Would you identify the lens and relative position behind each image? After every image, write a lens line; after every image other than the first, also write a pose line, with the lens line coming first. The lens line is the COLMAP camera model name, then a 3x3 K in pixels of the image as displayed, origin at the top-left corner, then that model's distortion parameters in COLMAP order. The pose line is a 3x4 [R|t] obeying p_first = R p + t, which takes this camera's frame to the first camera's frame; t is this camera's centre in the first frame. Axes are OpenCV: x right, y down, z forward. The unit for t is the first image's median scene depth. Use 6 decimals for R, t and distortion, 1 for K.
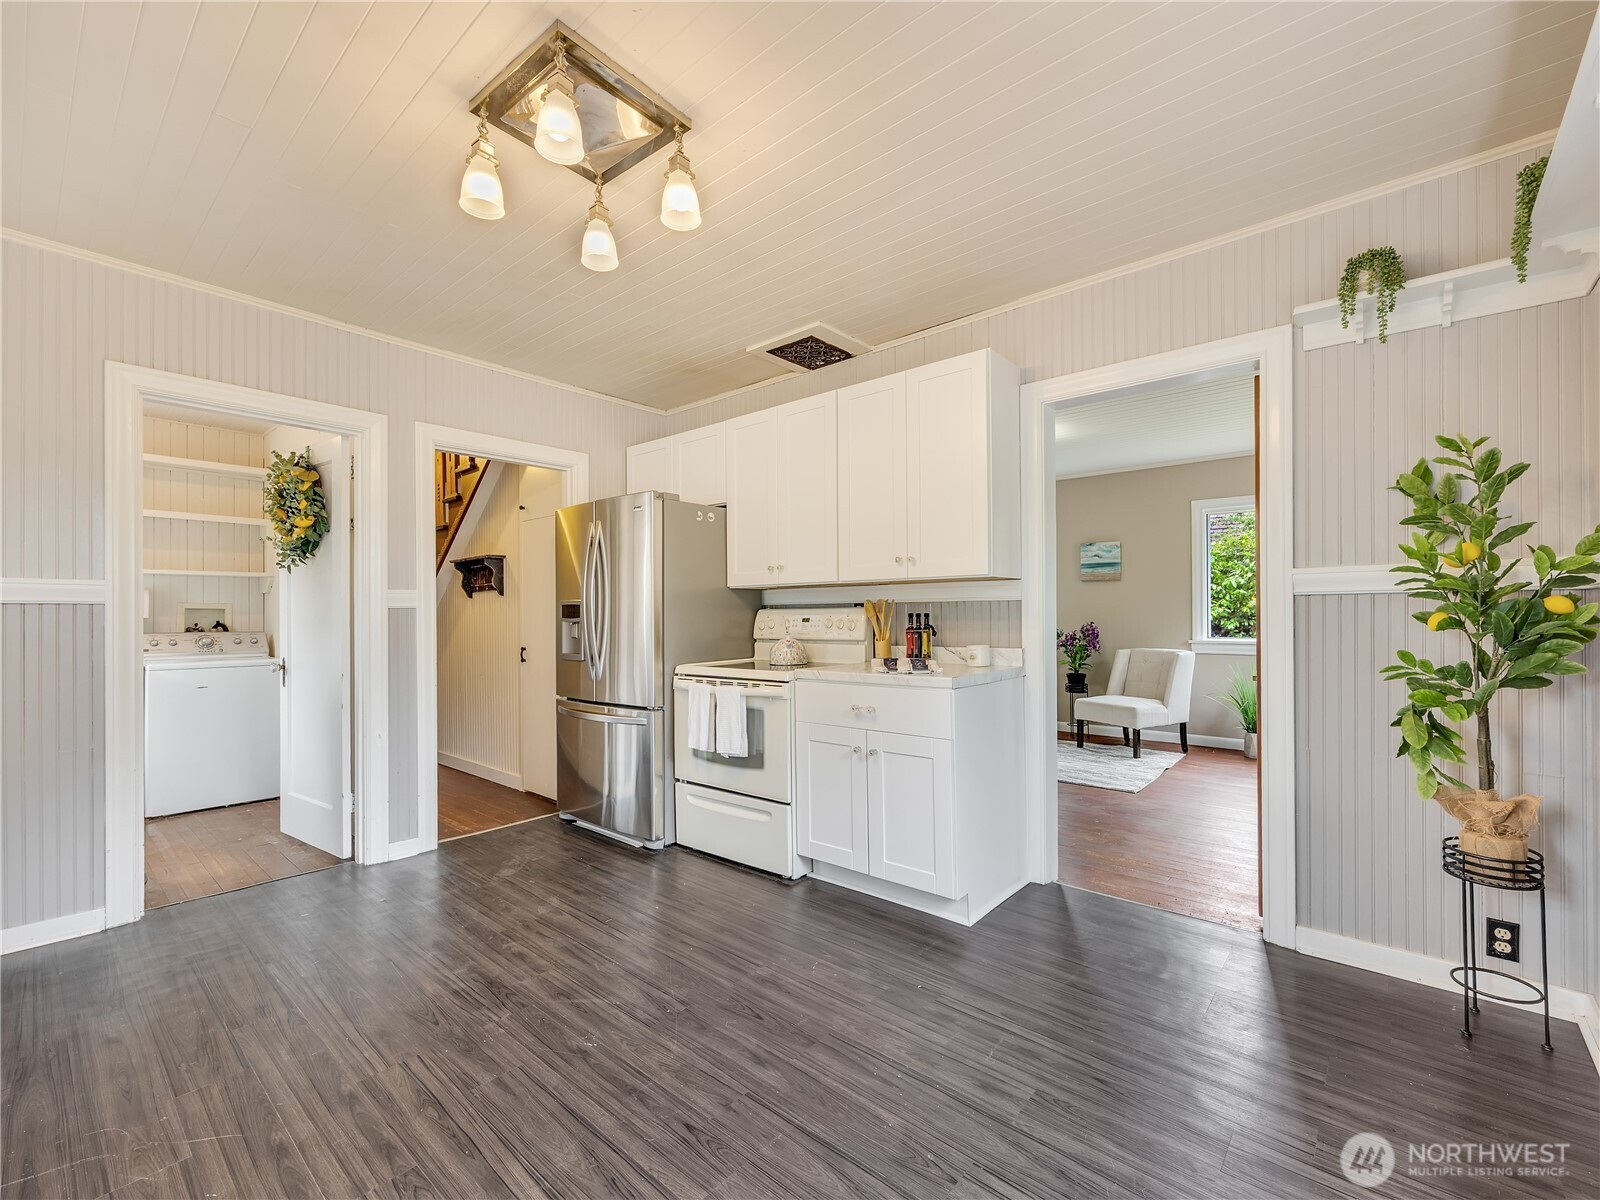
lens RADIAL K [[695.3, 0, 792.7], [0, 695.3, 605.7], [0, 0, 1]] dist [0.004883, 0.000903]
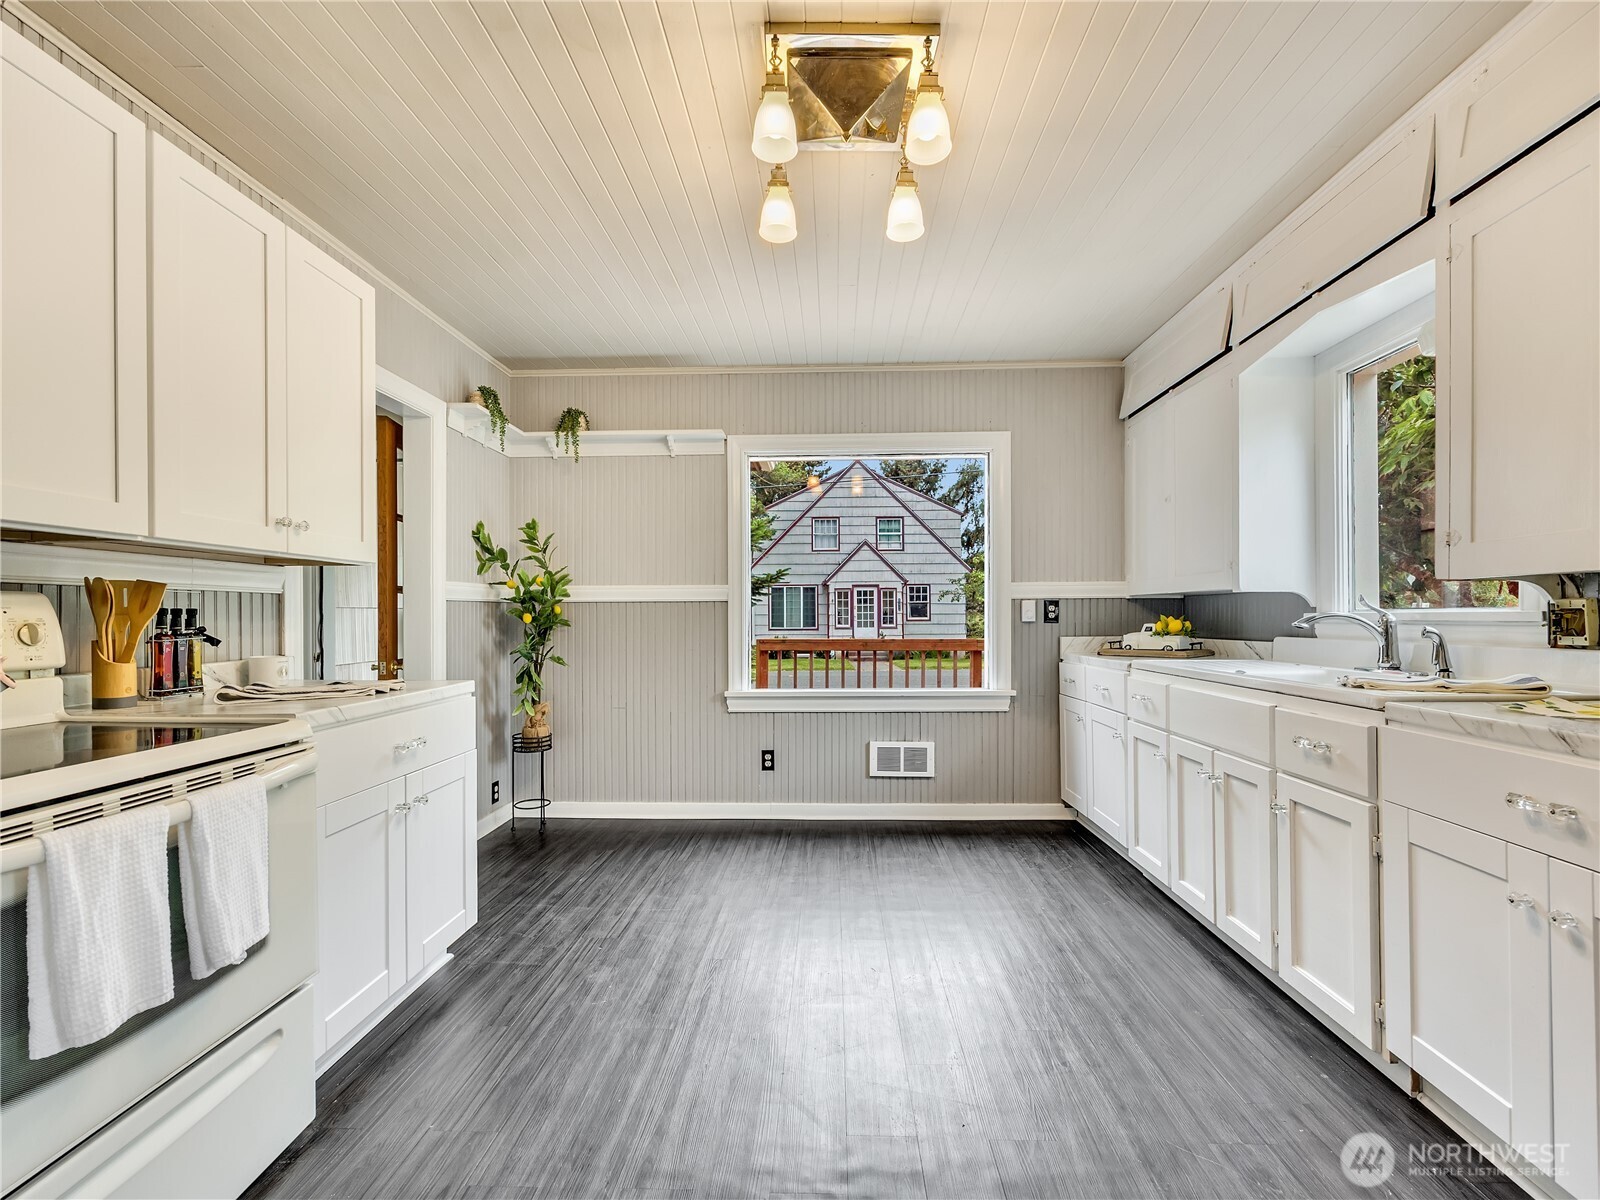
lens RADIAL K [[695.3, 0, 802.0], [0, 695.3, 619.6], [0, 0, 1]] dist [0.004883, 0.000903]
pose [[-0.630278, 0.005943, 0.776347, -0.608984], [0.000540, 0.999974, -0.007216, 0.025538], [-0.776369, -0.004129, -0.630265, 1.013612]]
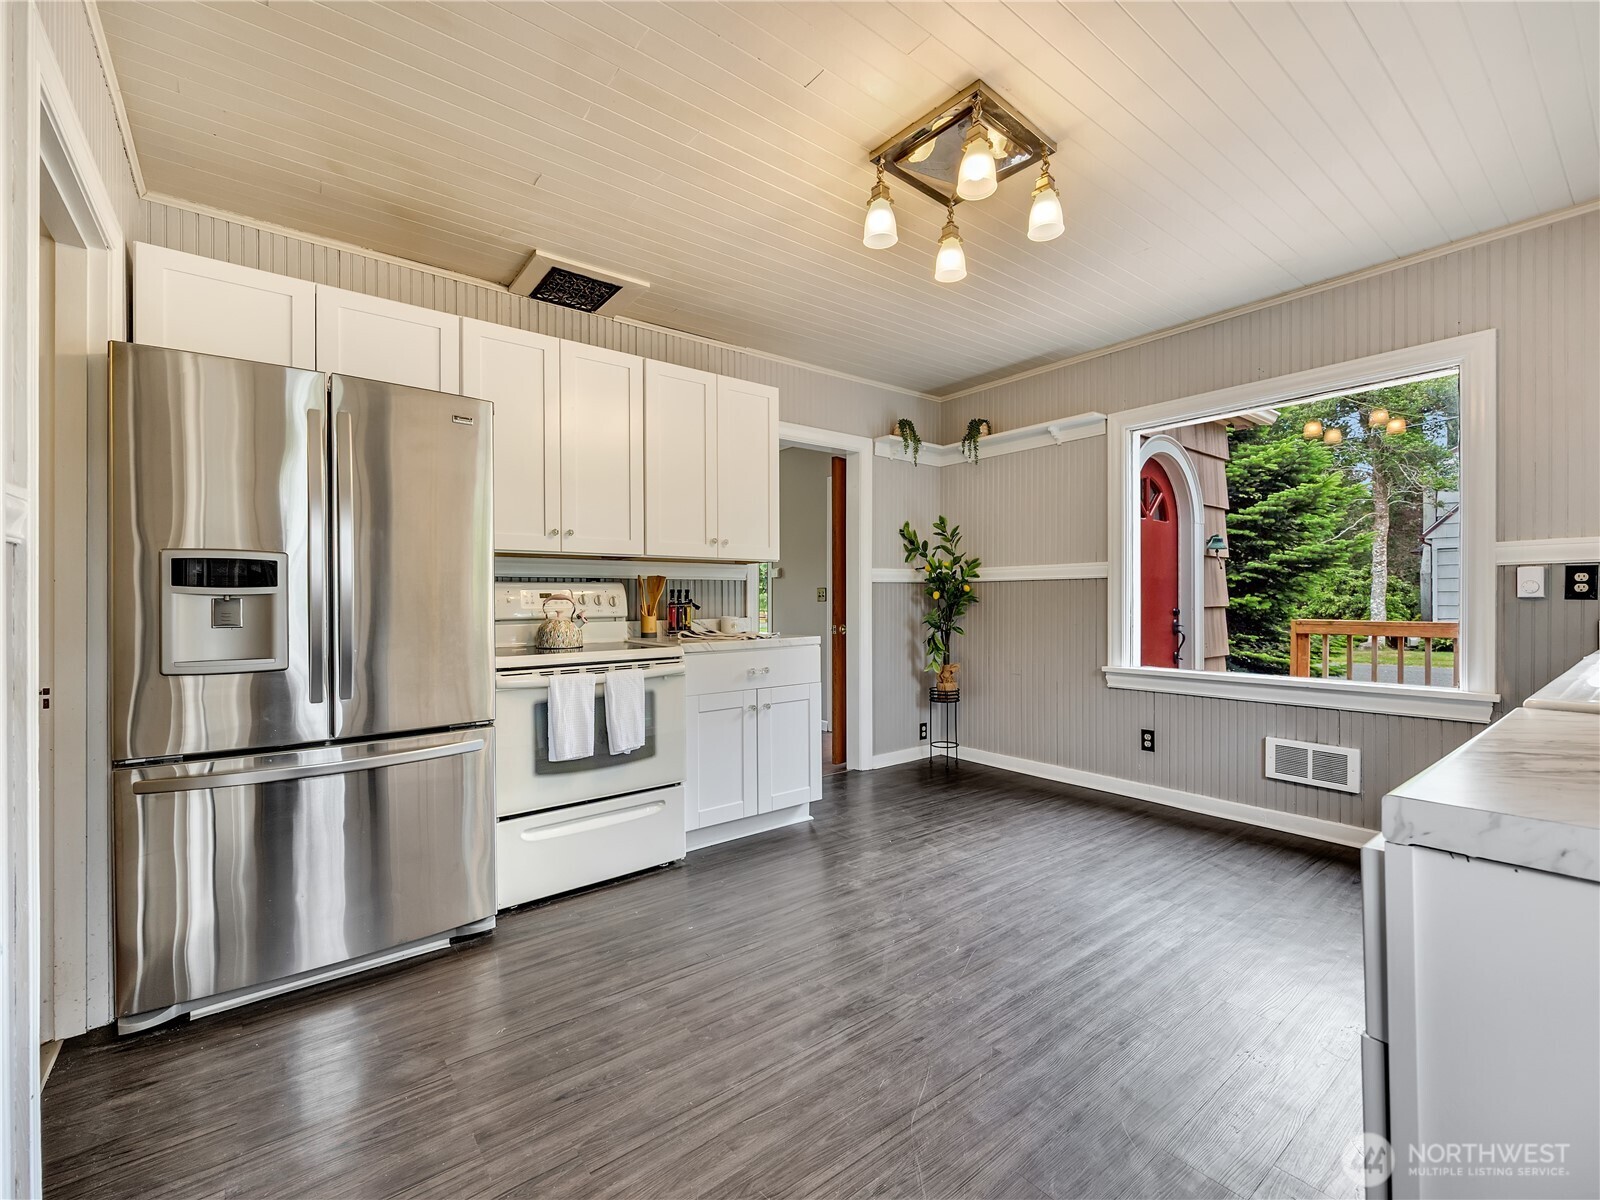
lens RADIAL K [[695.3, 0, 816.4], [0, 695.3, 600.8], [0, 0, 1]] dist [0.004883, 0.000903]
pose [[0.174763, 0.003940, 0.984603, -0.900903], [-0.005529, 0.999980, -0.003020, 0.032222], [-0.984595, -0.004916, 0.174781, 0.629148]]
